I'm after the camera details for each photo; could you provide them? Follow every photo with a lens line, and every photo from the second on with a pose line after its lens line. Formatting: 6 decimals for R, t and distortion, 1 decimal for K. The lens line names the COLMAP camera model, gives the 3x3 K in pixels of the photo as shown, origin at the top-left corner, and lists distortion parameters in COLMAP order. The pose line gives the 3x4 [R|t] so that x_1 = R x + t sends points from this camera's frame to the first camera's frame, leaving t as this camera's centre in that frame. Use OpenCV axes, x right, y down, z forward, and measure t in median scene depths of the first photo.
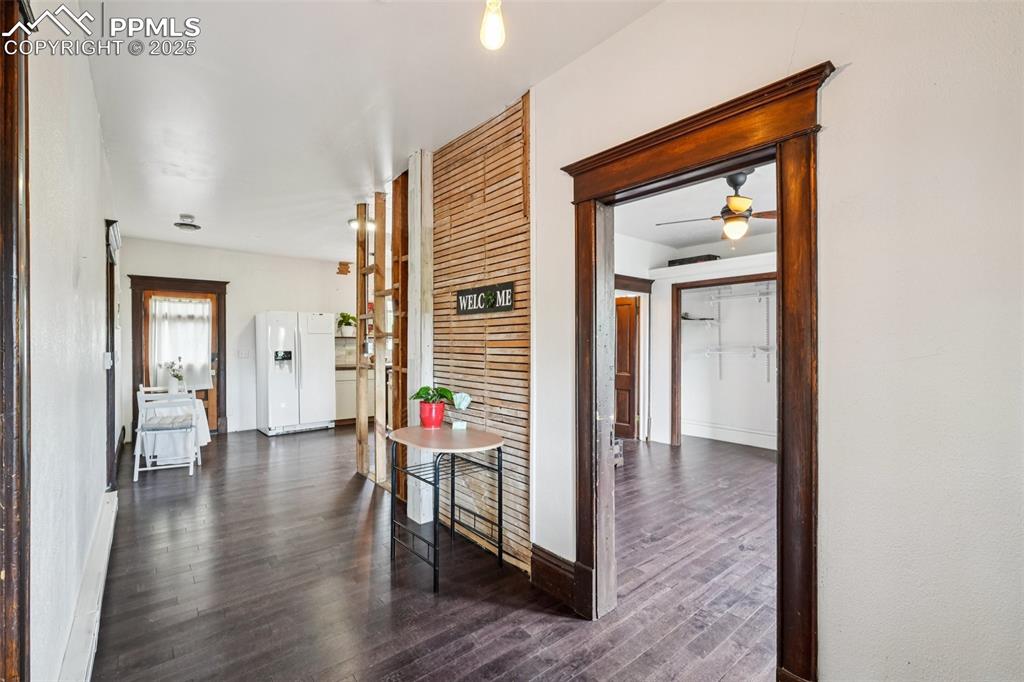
lens RADIAL K [[459.3, 0, 513.9], [0, 459.3, 346.4], [0, 0, 1]] dist [-0.002166, 0.000551]
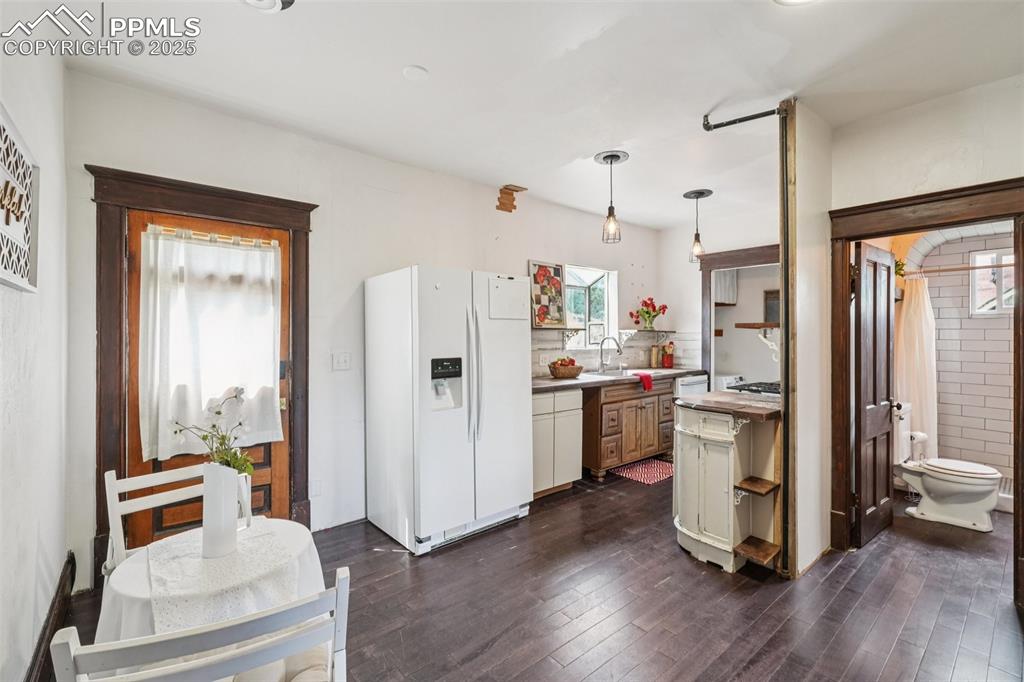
lens RADIAL K [[459.3, 0, 510.9], [0, 459.3, 332.7], [0, 0, 1]] dist [-0.002166, 0.000551]
pose [[0.999992, 0.003957, -0.000705, -0.439037], [-0.003963, 0.999960, -0.007988, -0.010781], [0.000673, 0.007991, 0.999968, 0.559193]]
